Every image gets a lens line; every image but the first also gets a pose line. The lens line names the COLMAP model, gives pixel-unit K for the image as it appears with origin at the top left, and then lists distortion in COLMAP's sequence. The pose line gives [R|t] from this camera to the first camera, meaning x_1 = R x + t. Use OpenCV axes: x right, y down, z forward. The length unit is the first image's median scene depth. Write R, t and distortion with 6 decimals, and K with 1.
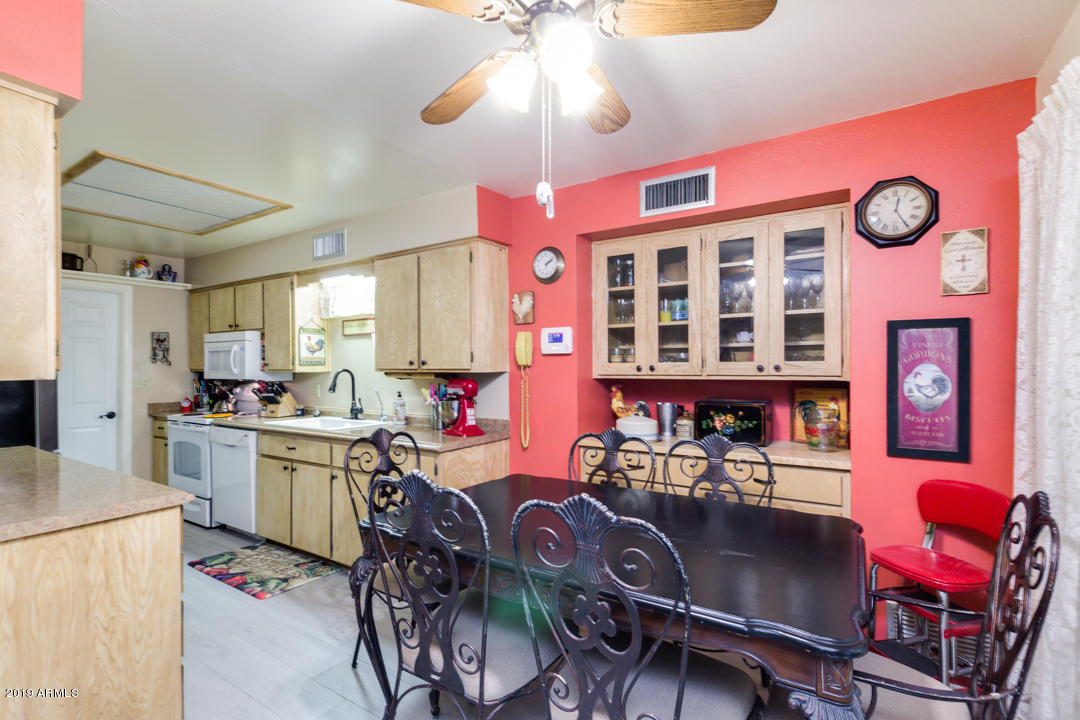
lens RADIAL K [[497.6, 0, 541.5], [0, 497.6, 365.9], [0, 0, 1]] dist [0.010731, -0.001187]
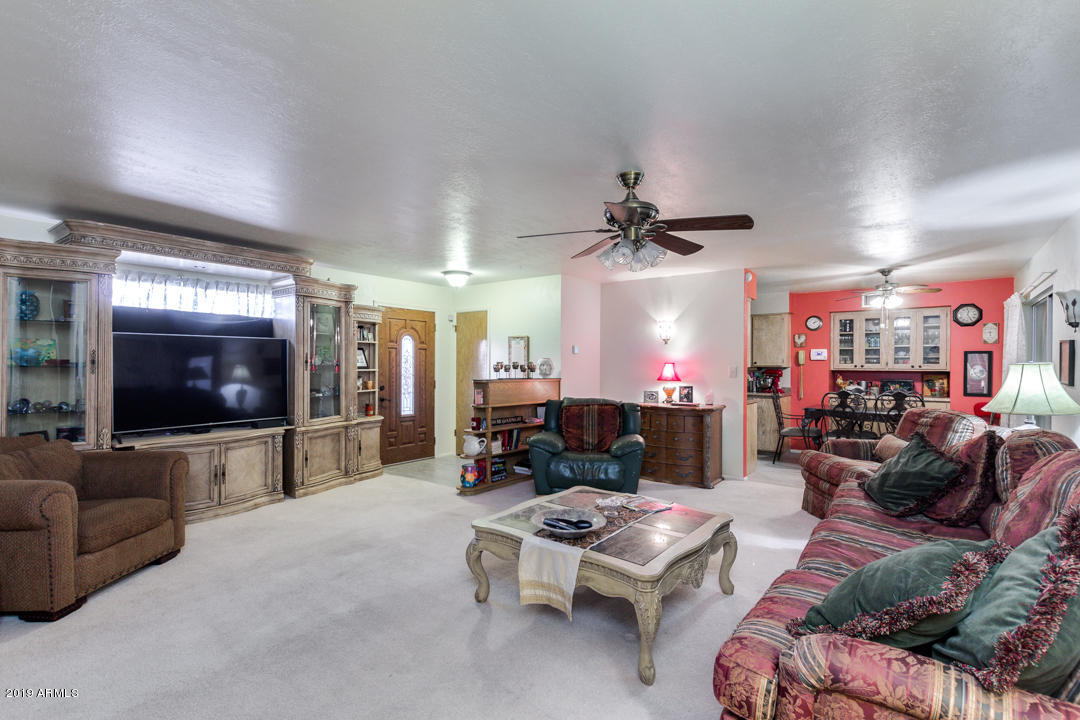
lens RADIAL K [[497.6, 0, 541.7], [0, 497.6, 362.3], [0, 0, 1]] dist [0.010731, -0.001187]
pose [[0.993211, 0.008952, -0.115978, -1.138224], [-0.008814, 0.999960, 0.001708, -0.003688], [0.115988, -0.000674, 0.993250, -1.758753]]
